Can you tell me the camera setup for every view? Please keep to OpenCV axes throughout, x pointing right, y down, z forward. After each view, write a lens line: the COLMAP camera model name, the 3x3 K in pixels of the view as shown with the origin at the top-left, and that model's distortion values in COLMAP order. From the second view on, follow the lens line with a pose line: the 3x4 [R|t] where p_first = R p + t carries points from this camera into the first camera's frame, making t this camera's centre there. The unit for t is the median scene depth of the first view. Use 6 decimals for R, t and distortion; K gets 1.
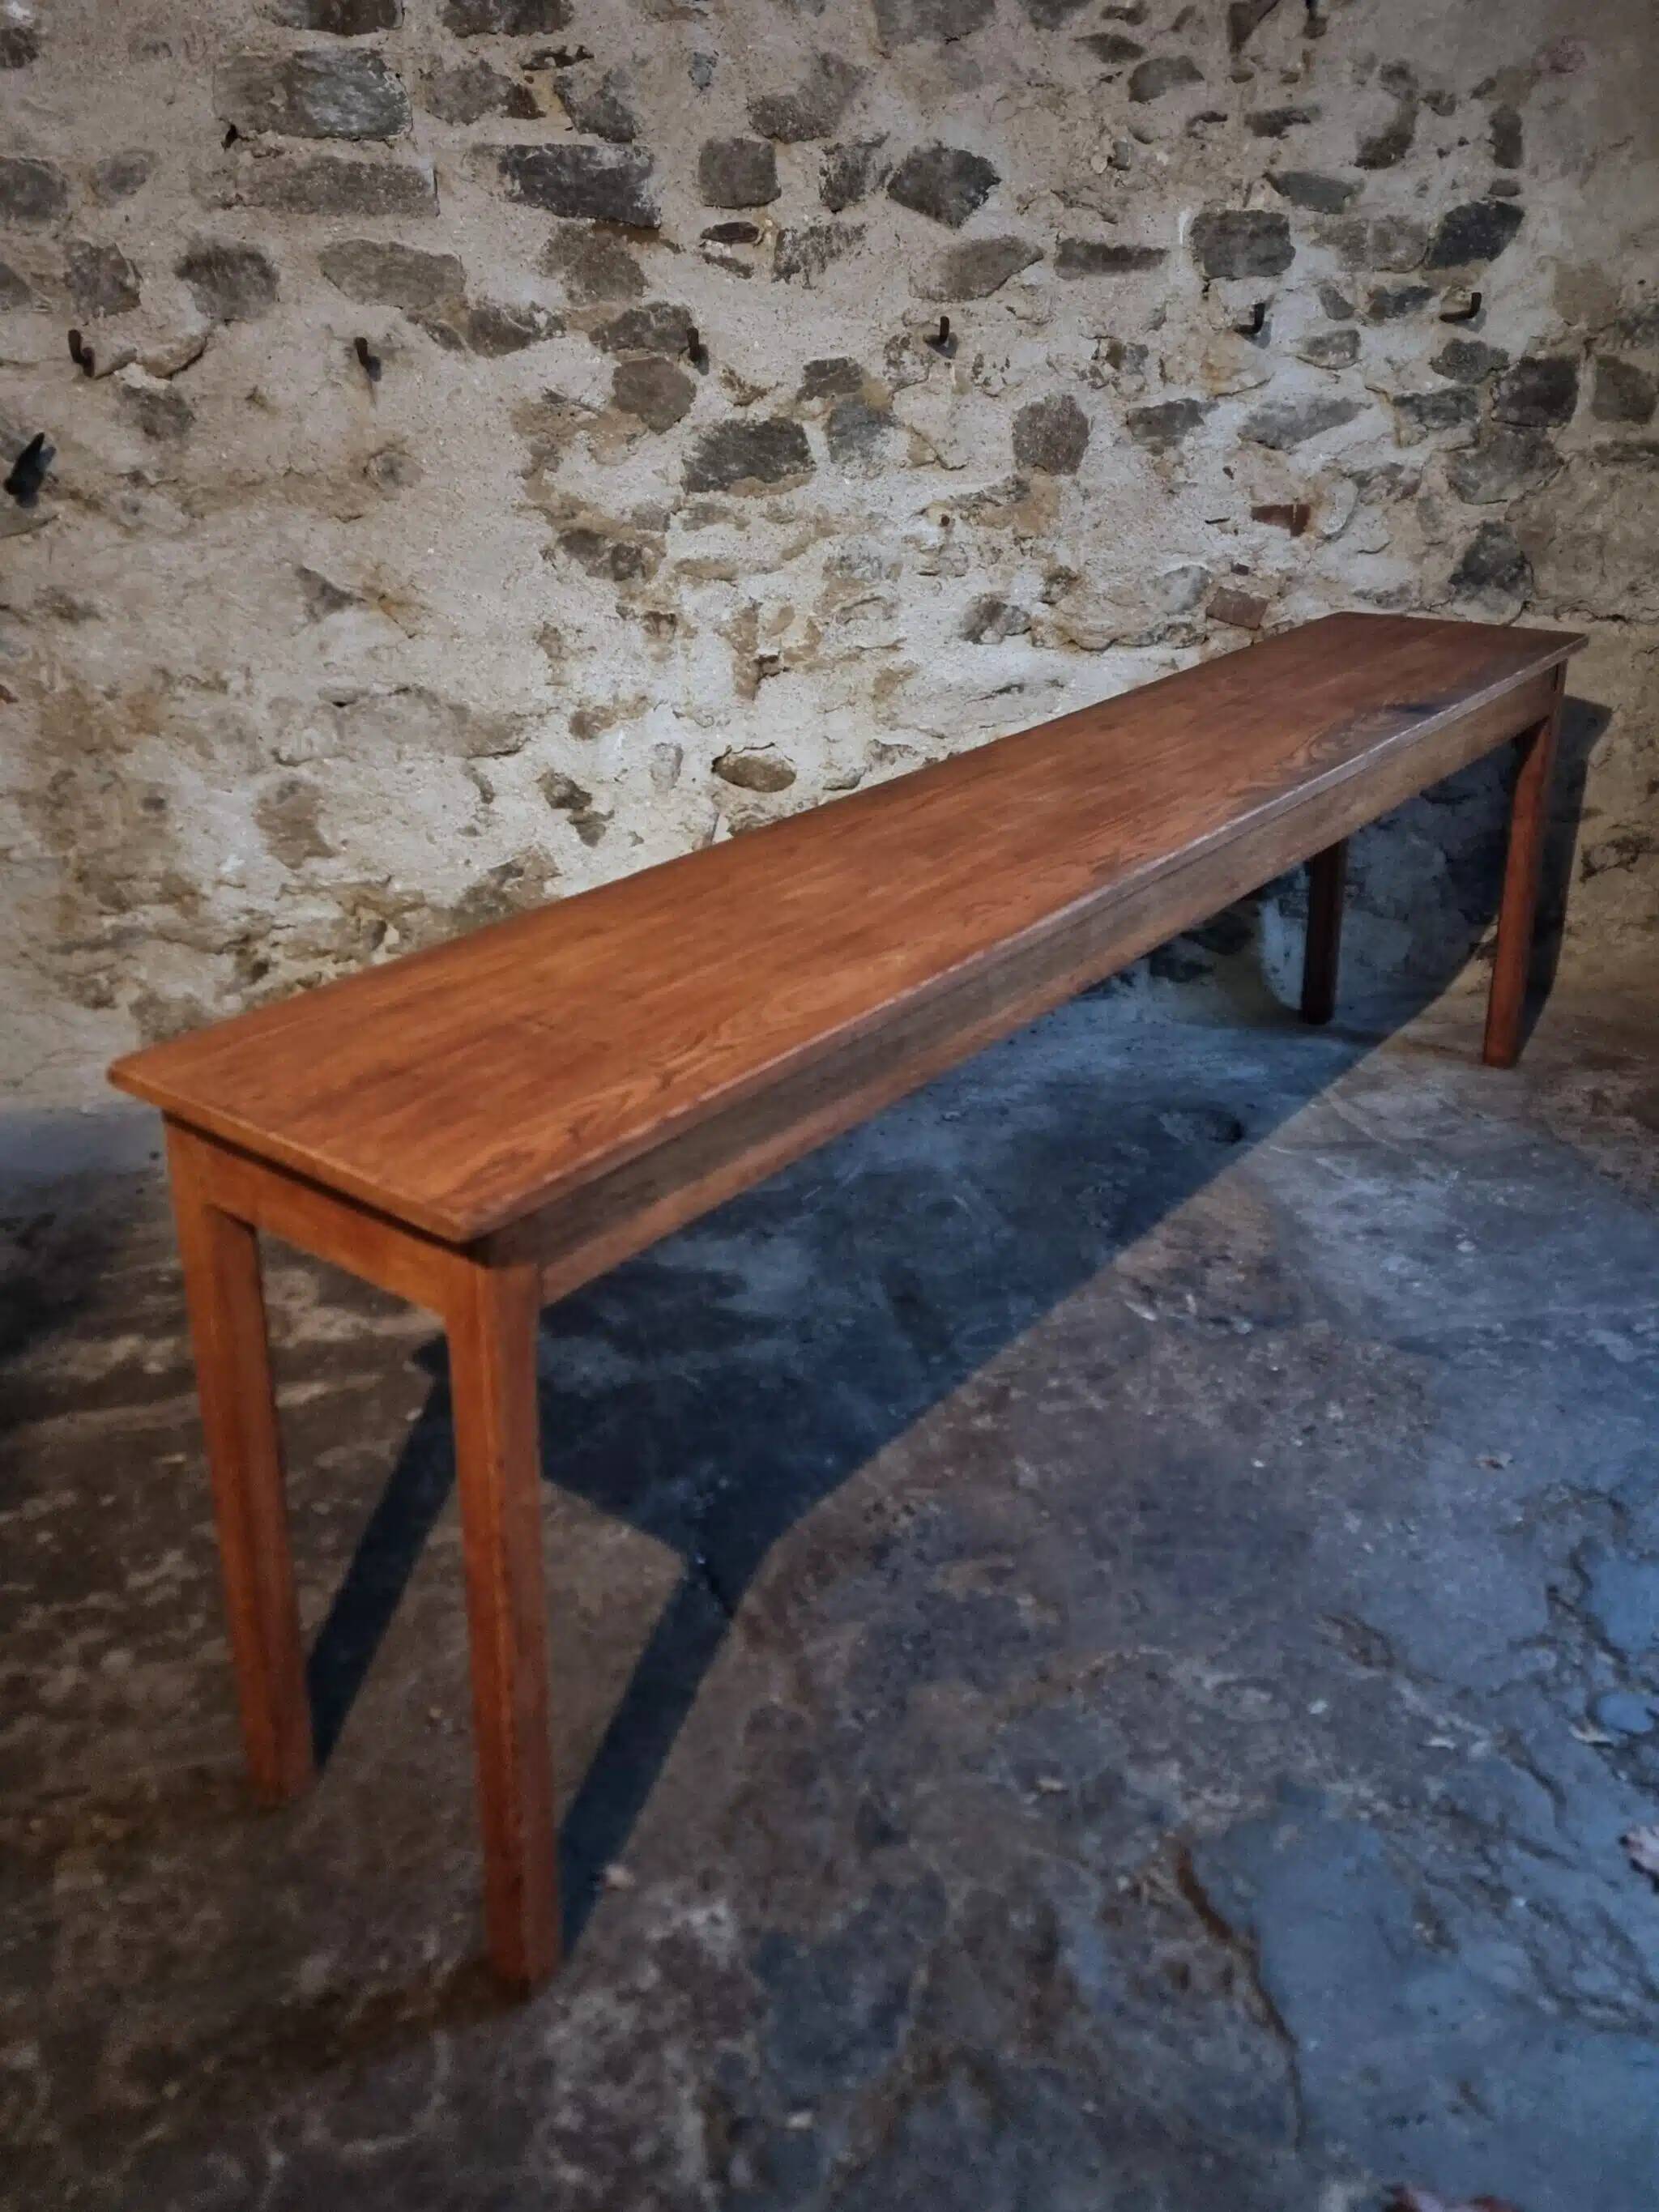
lens RADIAL K [[1842.5, 0, 837.7], [0, 1842.5, 936.7], [0, 0, 1]] dist [0.106009, -0.117541]
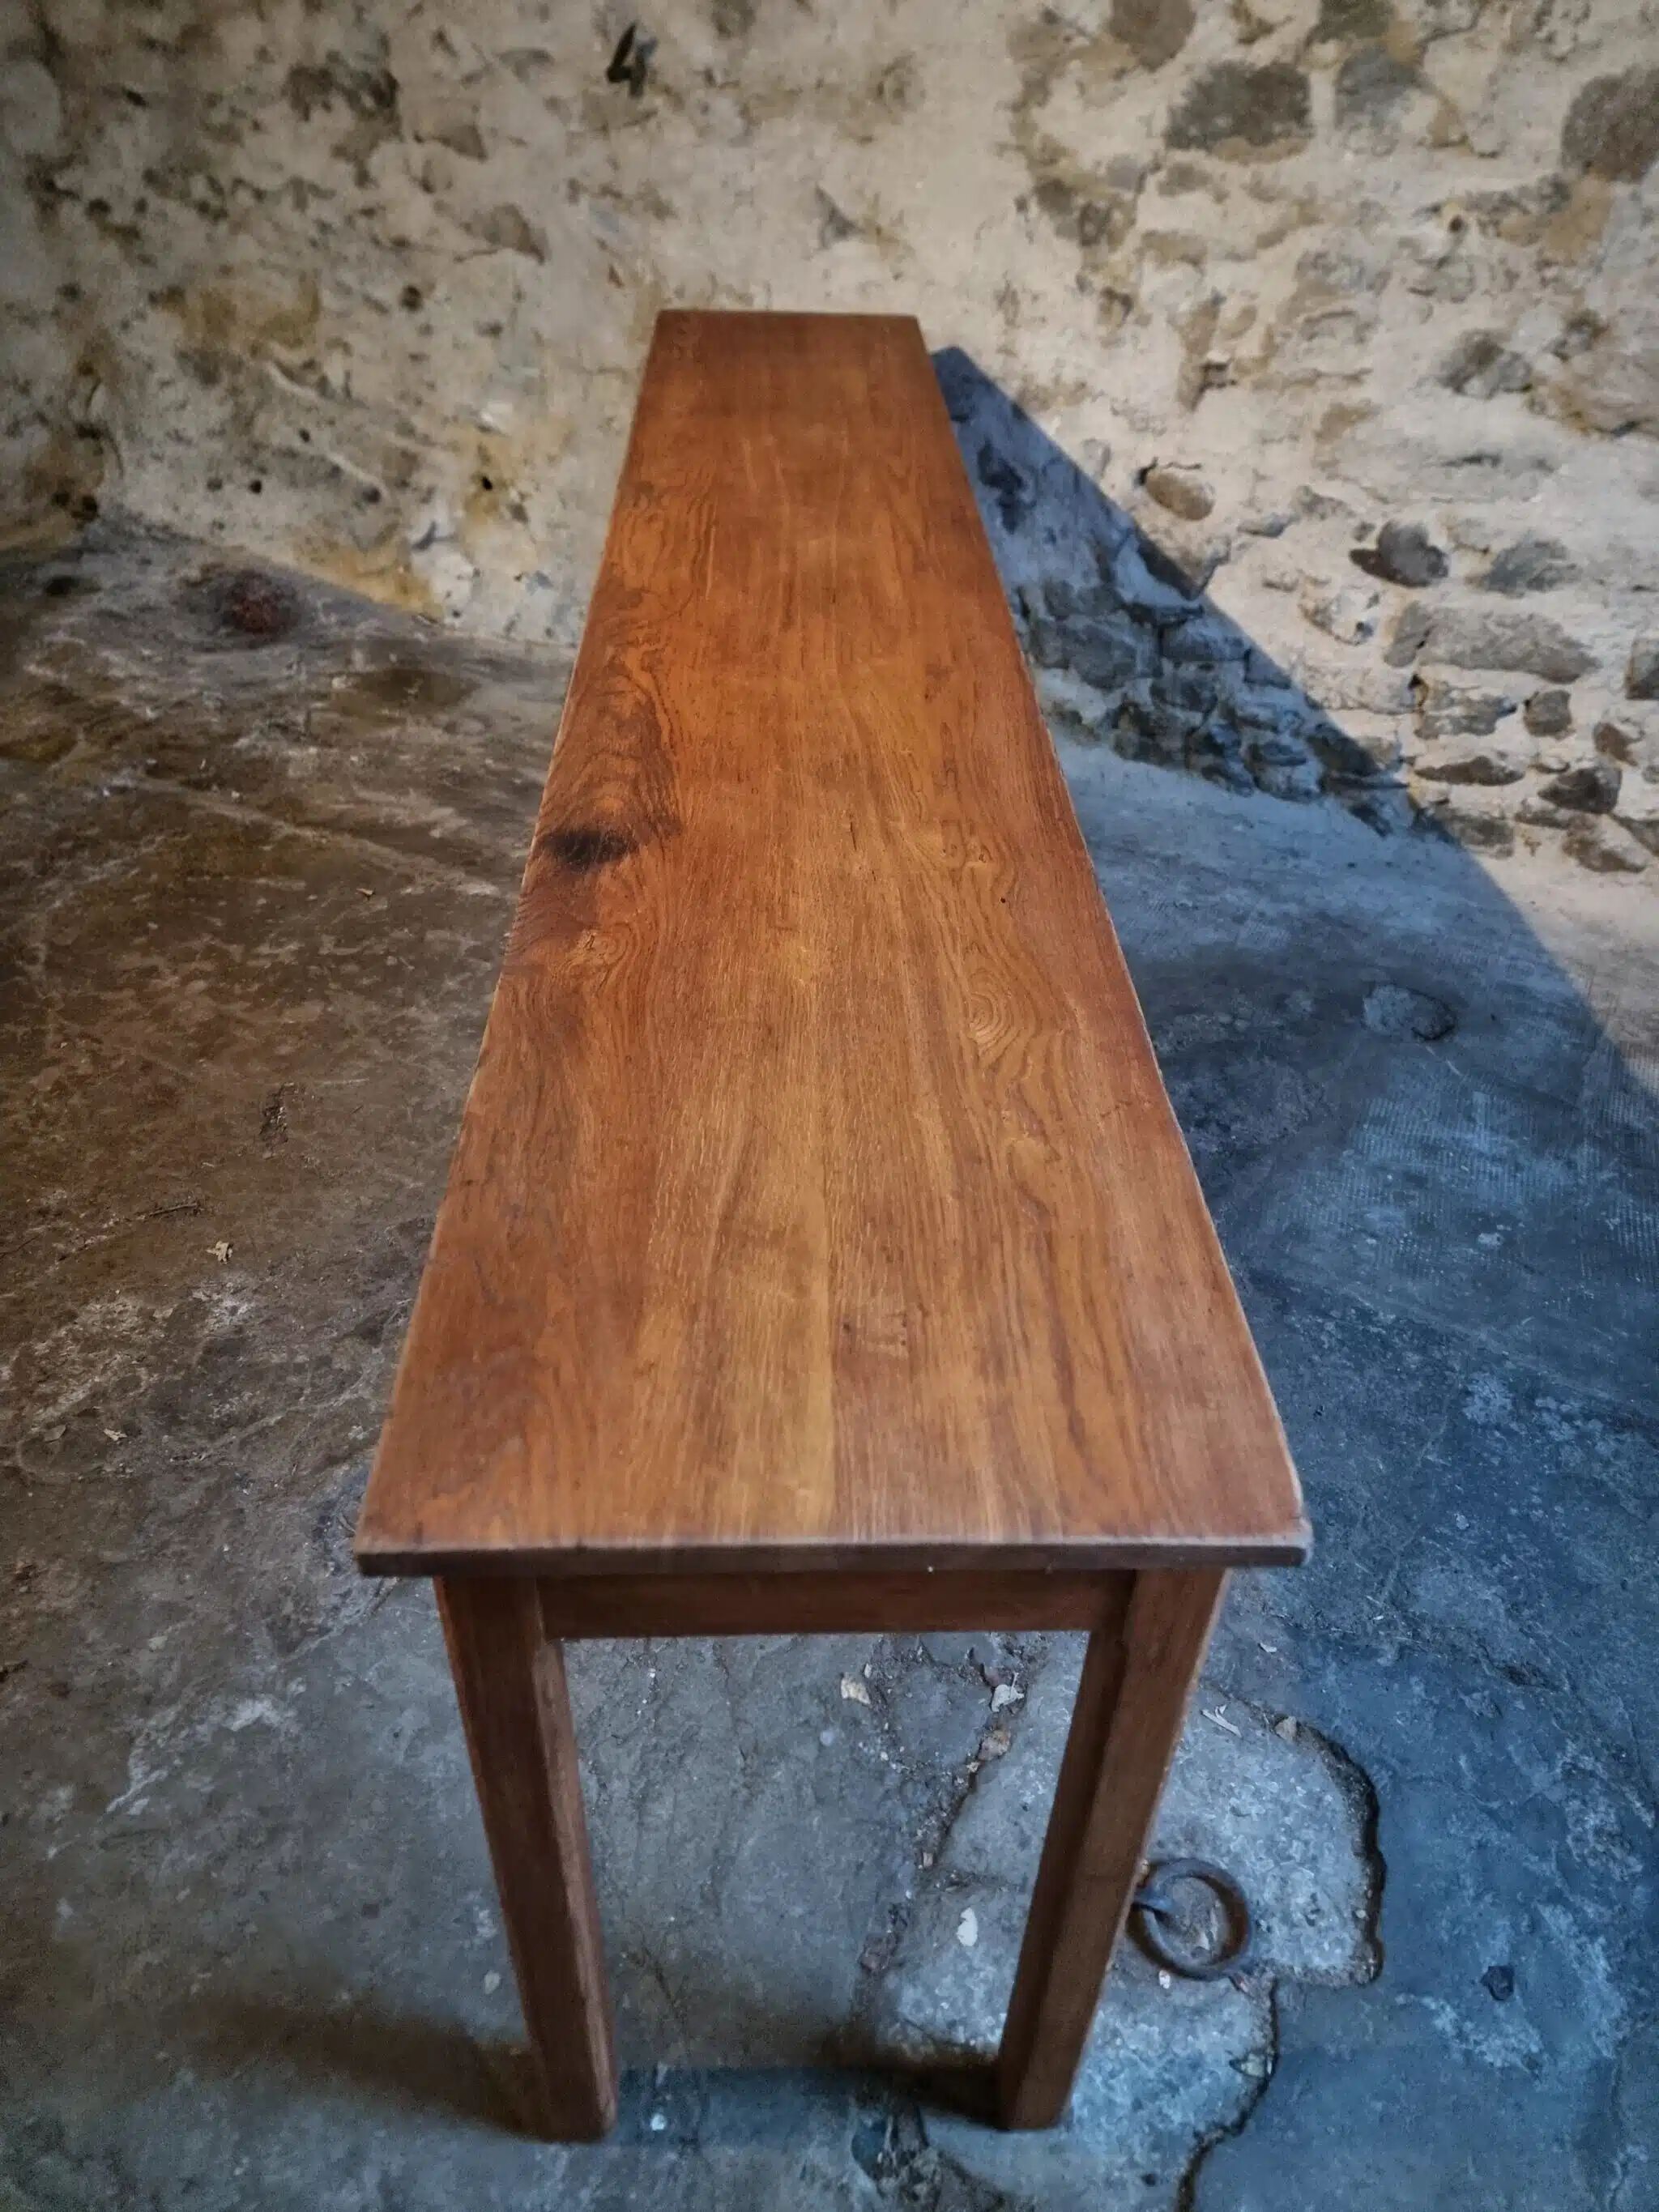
lens RADIAL K [[1550.6, 0, 828.7], [0, 1550.6, 1114.8], [0, 0, 1]] dist [0.073847, -0.070402]
pose [[0.729780, 0.436556, -0.526155, 0.409325], [-0.255818, 0.888049, 0.382002, -0.071452], [0.634017, -0.144177, 0.759760, 0.235336]]
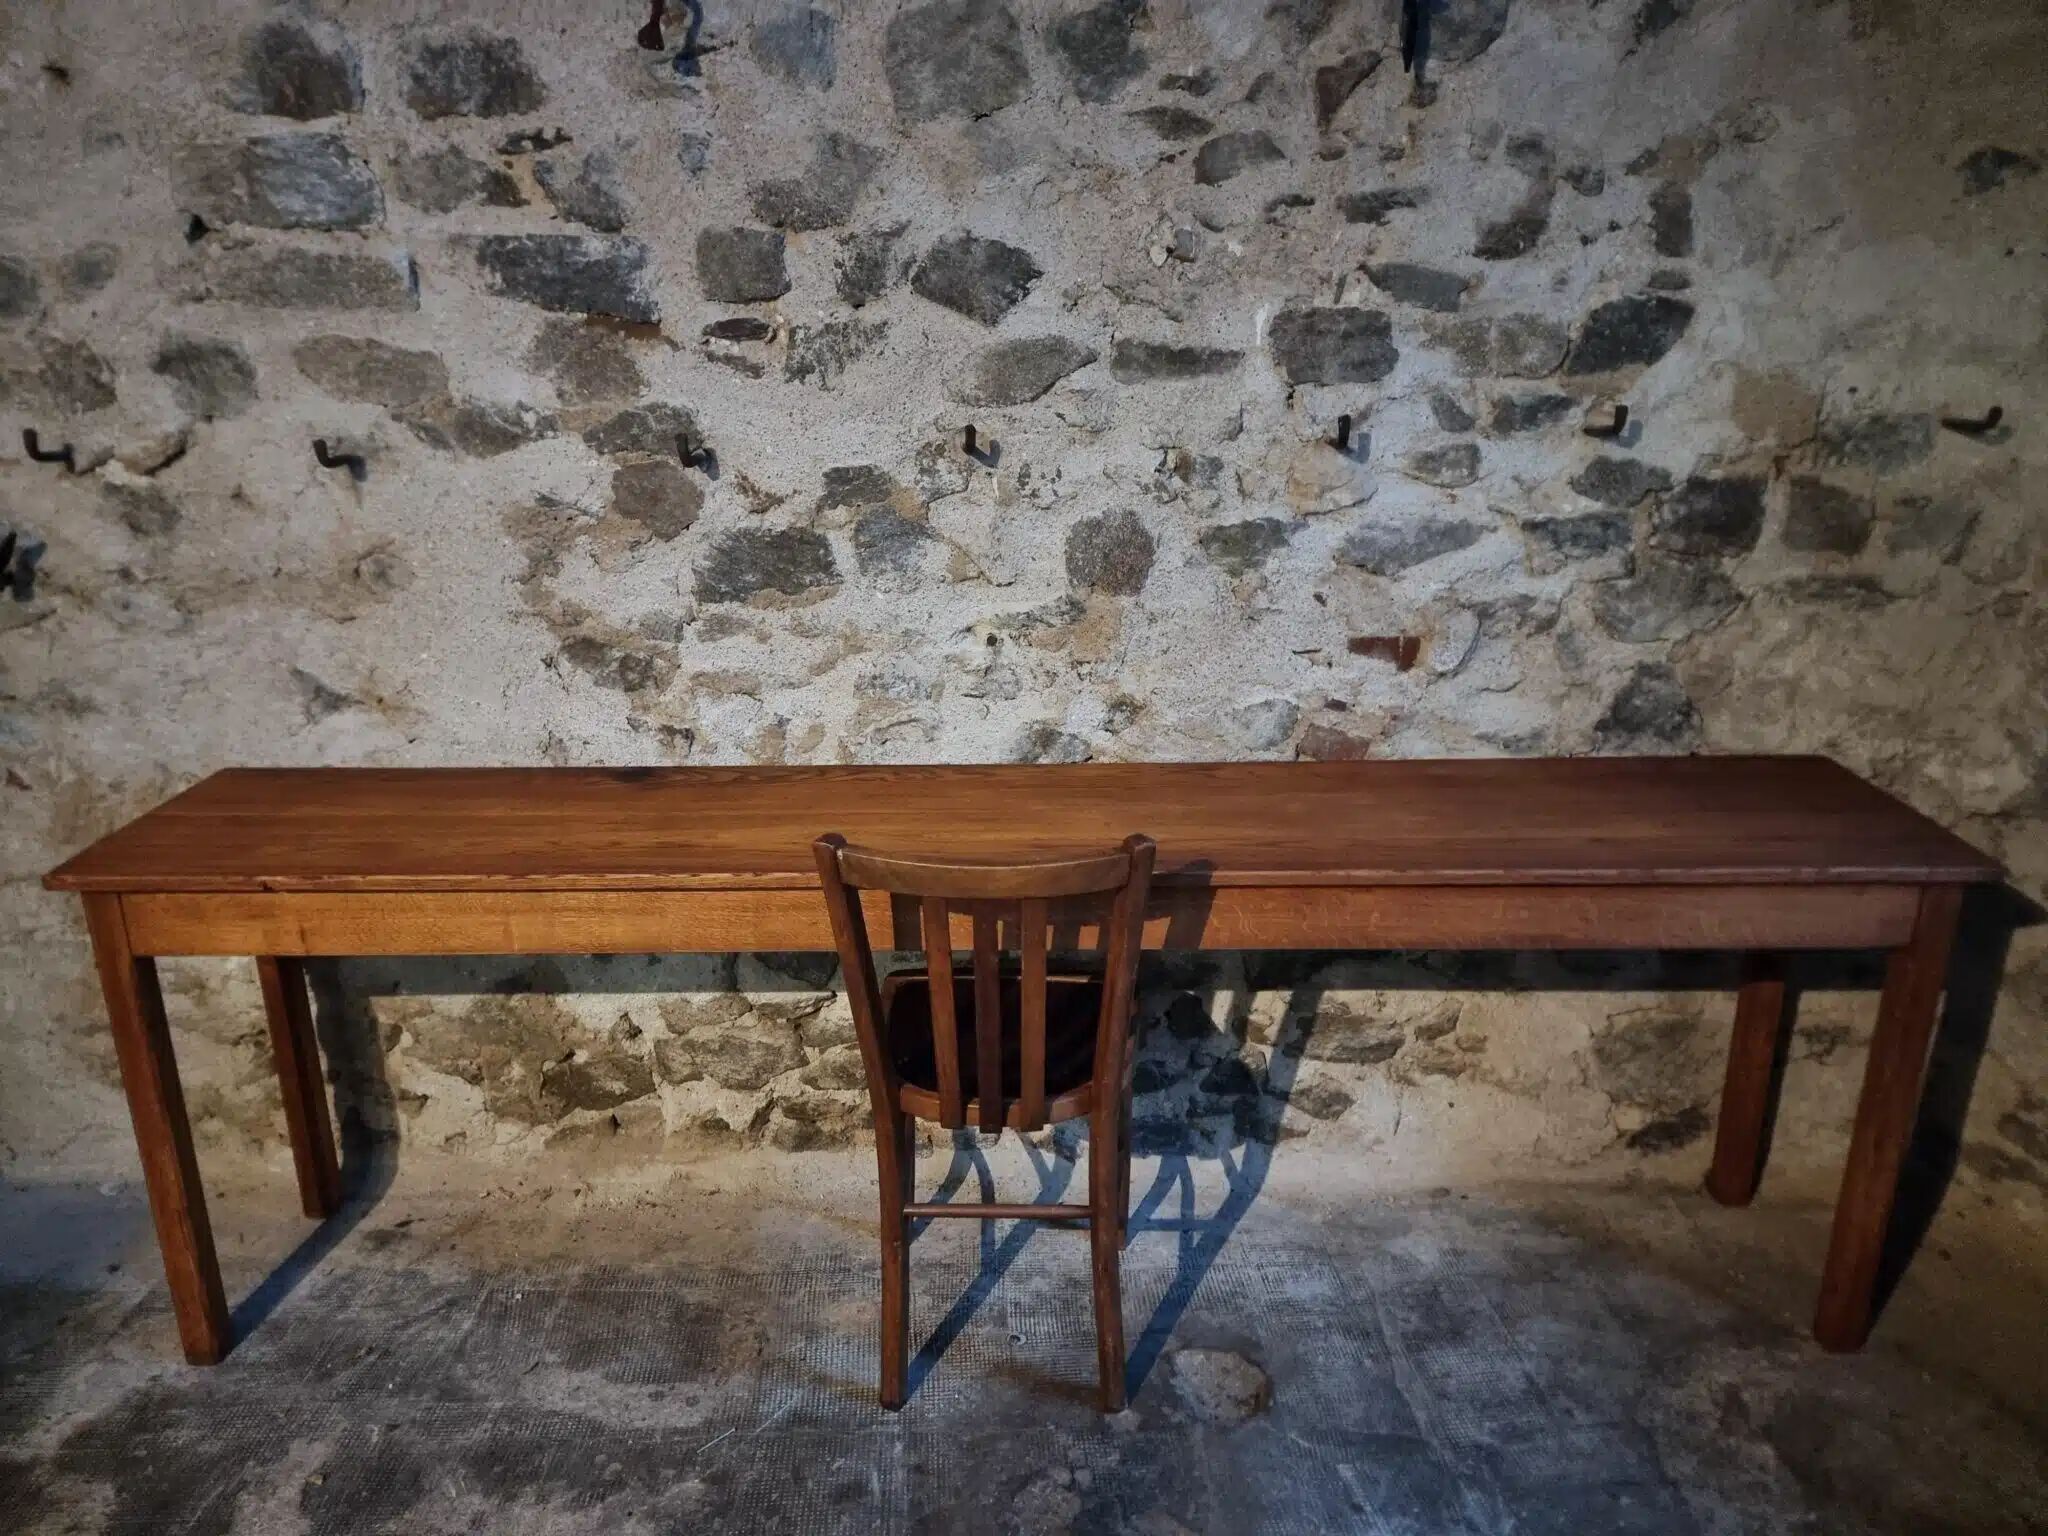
lens RADIAL K [[1411.9, 0, 1022.3], [0, 1411.9, 772.4], [0, 0, 1]] dist [0.085492, -0.082129]
pose [[0.981388, 0.064144, -0.181007, 0.207177], [-0.069426, 0.997322, -0.022992, -0.149471], [0.179047, 0.035130, 0.983213, 0.336419]]
